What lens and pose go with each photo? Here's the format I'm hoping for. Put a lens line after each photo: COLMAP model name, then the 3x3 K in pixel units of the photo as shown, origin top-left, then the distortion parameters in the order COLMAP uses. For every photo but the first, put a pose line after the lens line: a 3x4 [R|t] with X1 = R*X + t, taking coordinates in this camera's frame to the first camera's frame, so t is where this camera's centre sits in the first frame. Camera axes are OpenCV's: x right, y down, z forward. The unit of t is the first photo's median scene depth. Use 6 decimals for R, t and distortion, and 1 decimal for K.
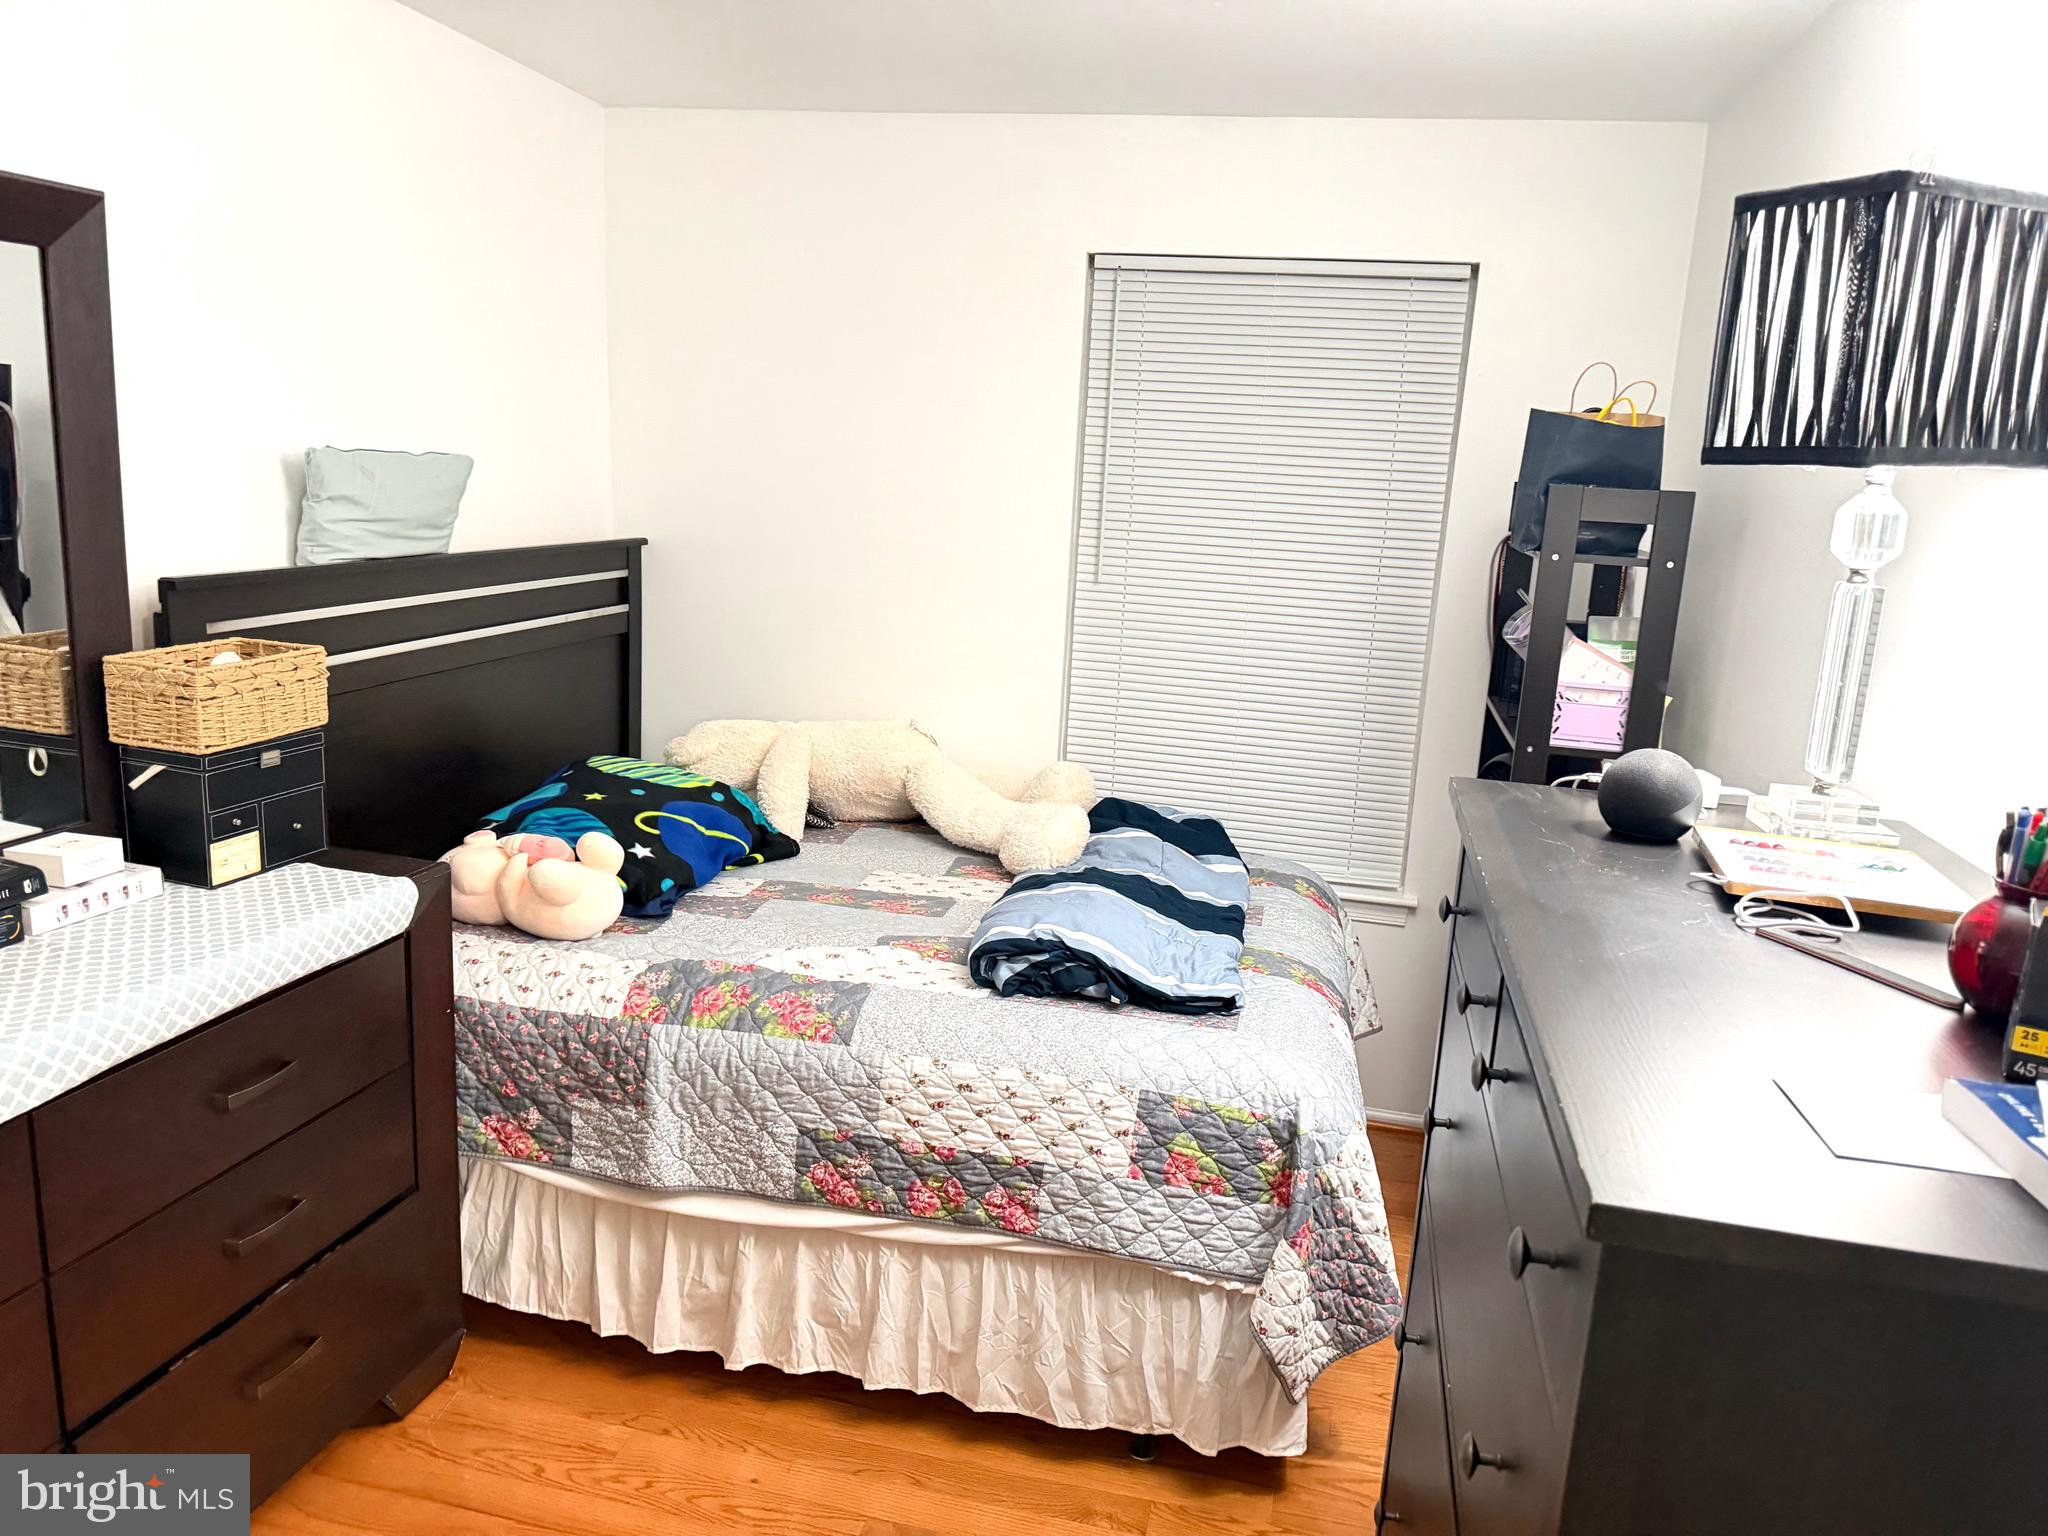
lens RADIAL K [[1438.8, 0, 1012.3], [0, 1438.8, 773.2], [0, 0, 1]] dist [0.151551, -0.260744]
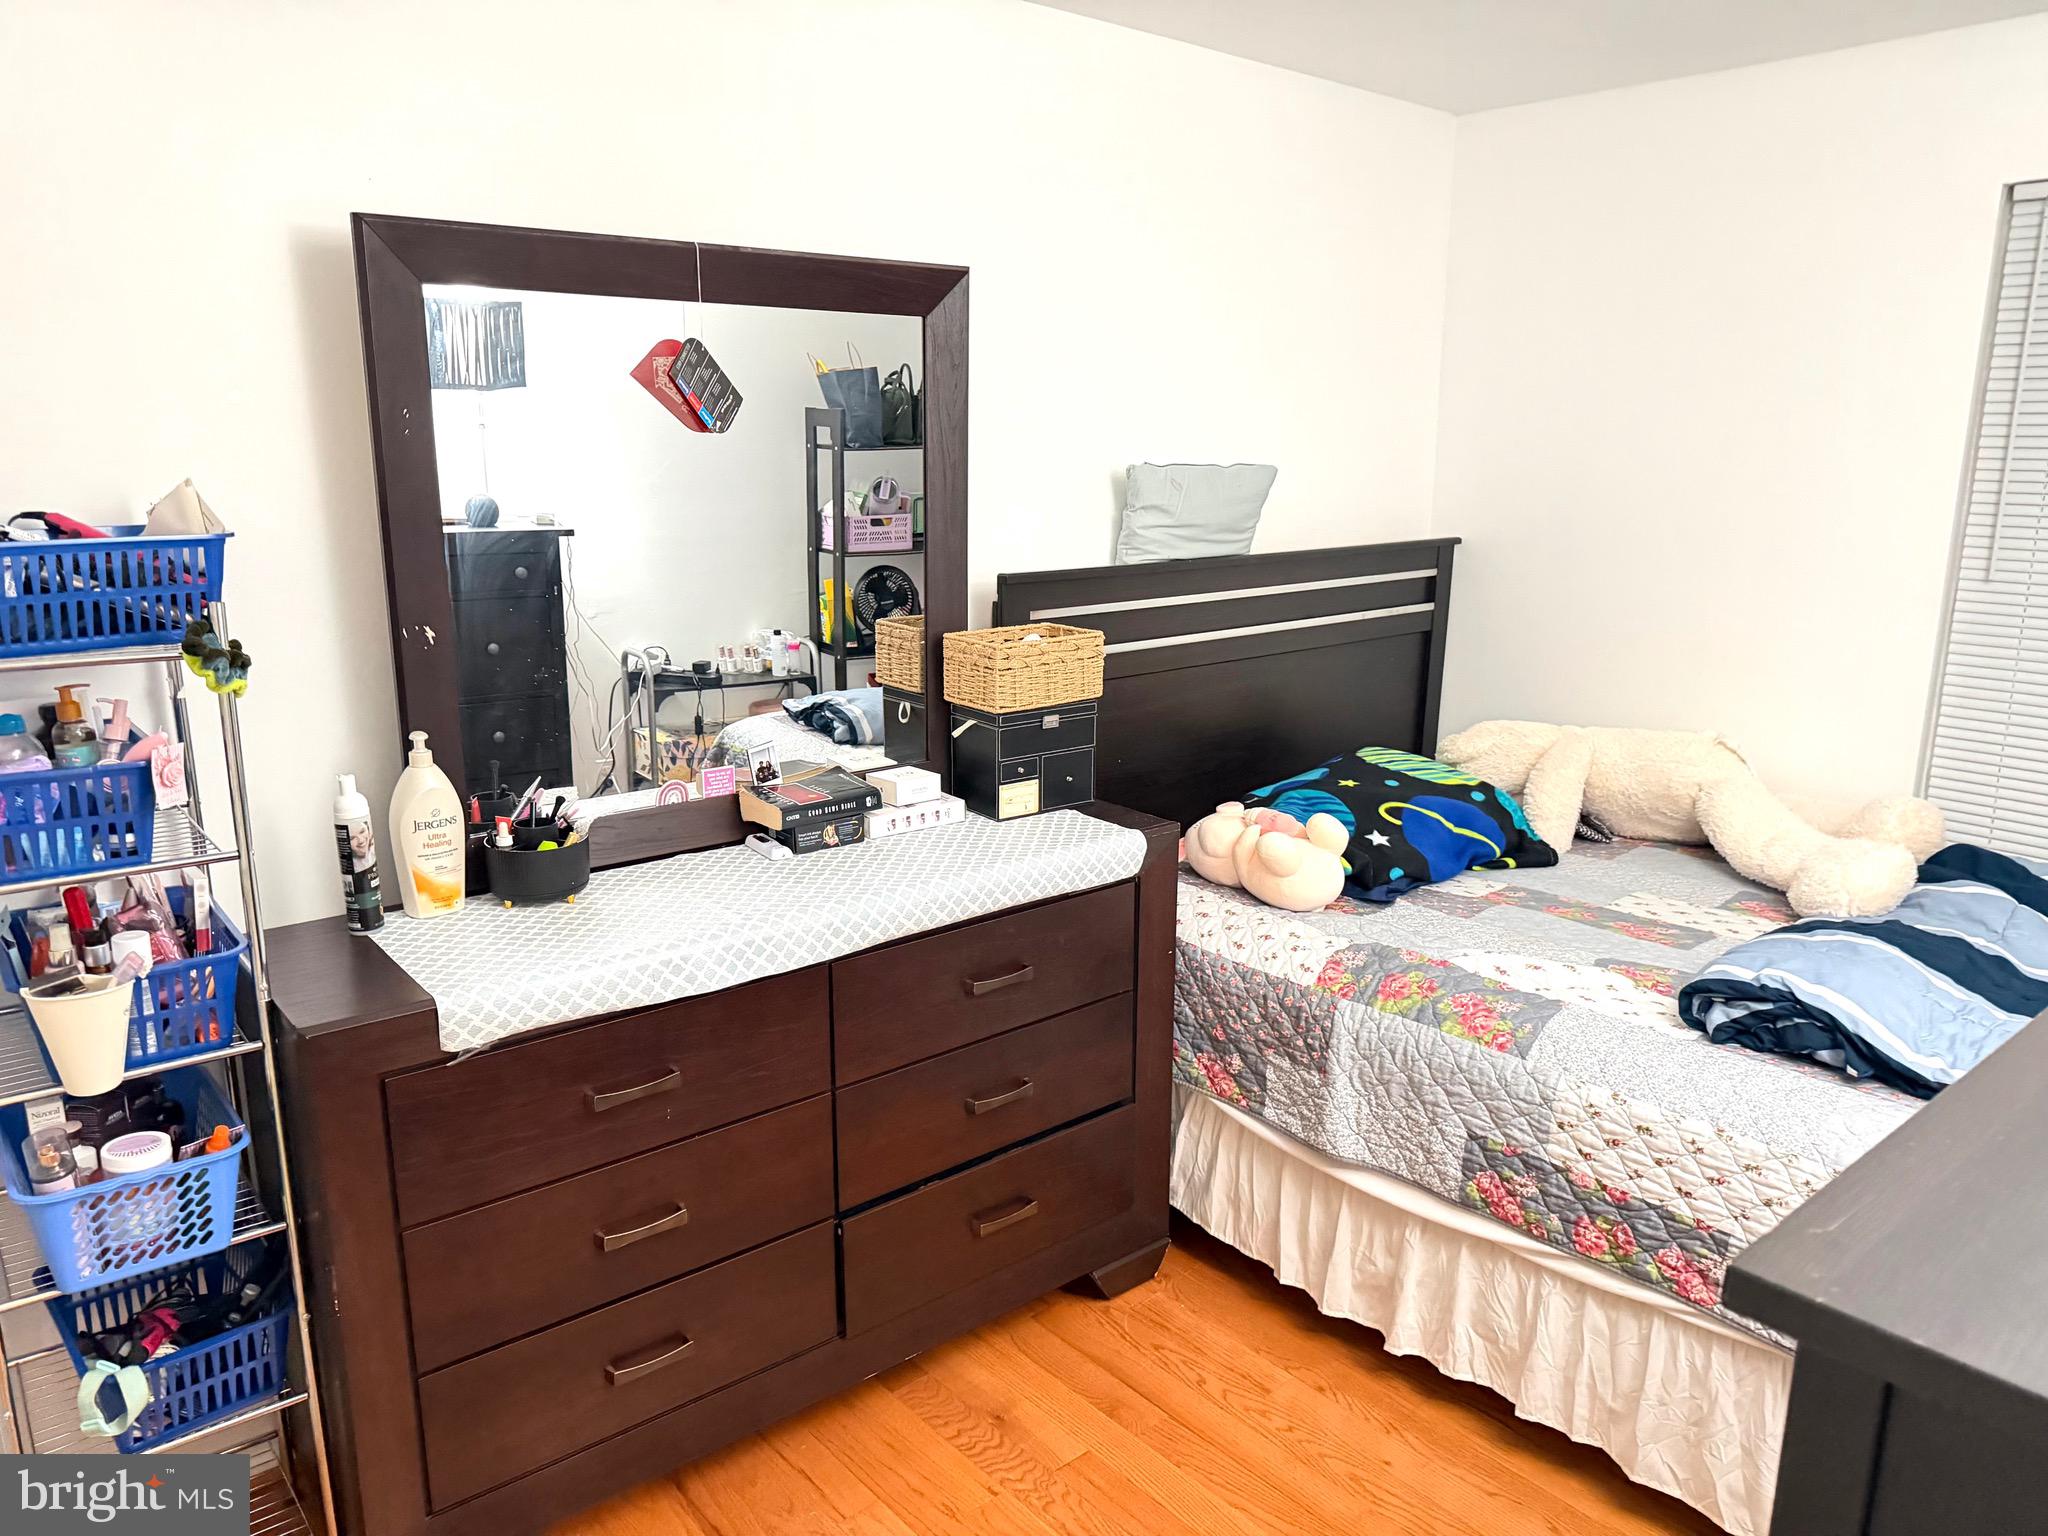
lens RADIAL K [[1438.8, 0, 1012.3], [0, 1438.8, 773.2], [0, 0, 1]] dist [0.151551, -0.260744]
pose [[0.800789, 0.086047, -0.592734, 0.168525], [-0.089159, 0.995726, 0.024096, 0.006480], [0.592274, 0.033551, 0.805038, 0.012891]]
